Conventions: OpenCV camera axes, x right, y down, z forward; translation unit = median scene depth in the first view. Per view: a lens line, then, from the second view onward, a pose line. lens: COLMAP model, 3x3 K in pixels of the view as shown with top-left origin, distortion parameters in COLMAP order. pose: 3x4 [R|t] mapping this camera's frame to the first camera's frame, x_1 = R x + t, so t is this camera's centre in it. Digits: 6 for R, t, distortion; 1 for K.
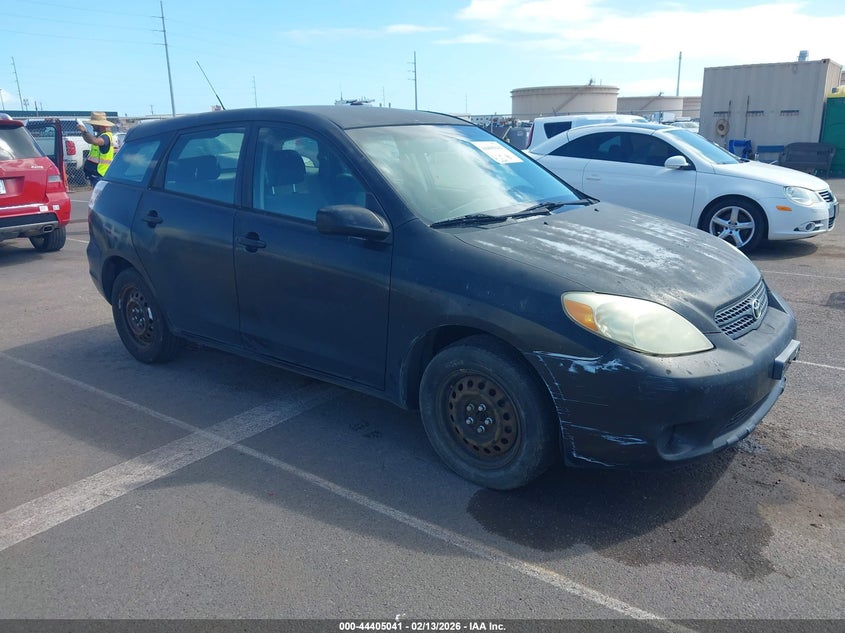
lens RADIAL K [[663.5, 0, 422.5], [0, 663.5, 316.5], [0, 0, 1]] dist [0.009708, 0.002051]
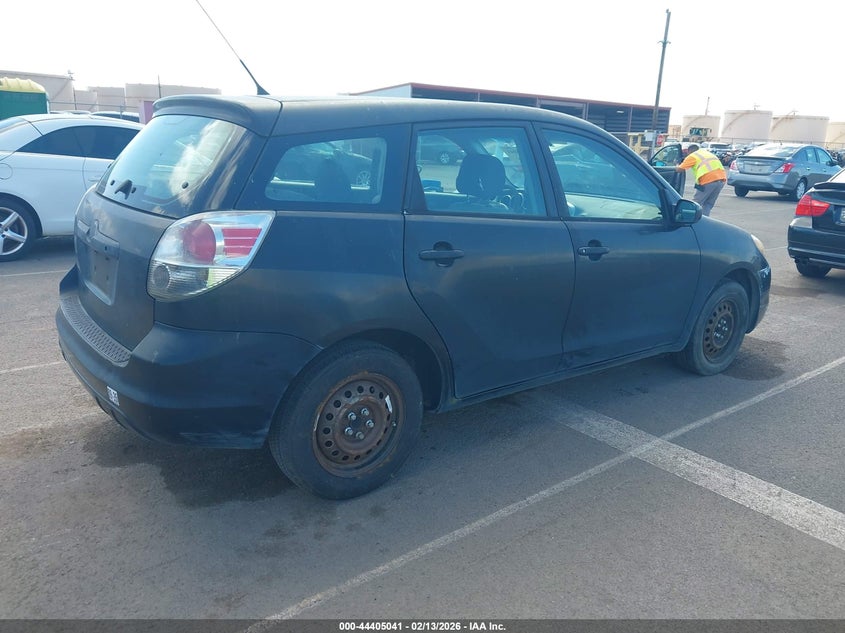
lens RADIAL K [[663.5, 0, 422.5], [0, 663.5, 316.5], [0, 0, 1]] dist [0.009708, 0.002051]
pose [[0.236441, -0.222486, 0.945831, -1.231187], [0.217652, 0.960823, 0.171603, -0.235384], [-0.946955, 0.165288, 0.275602, 0.972752]]
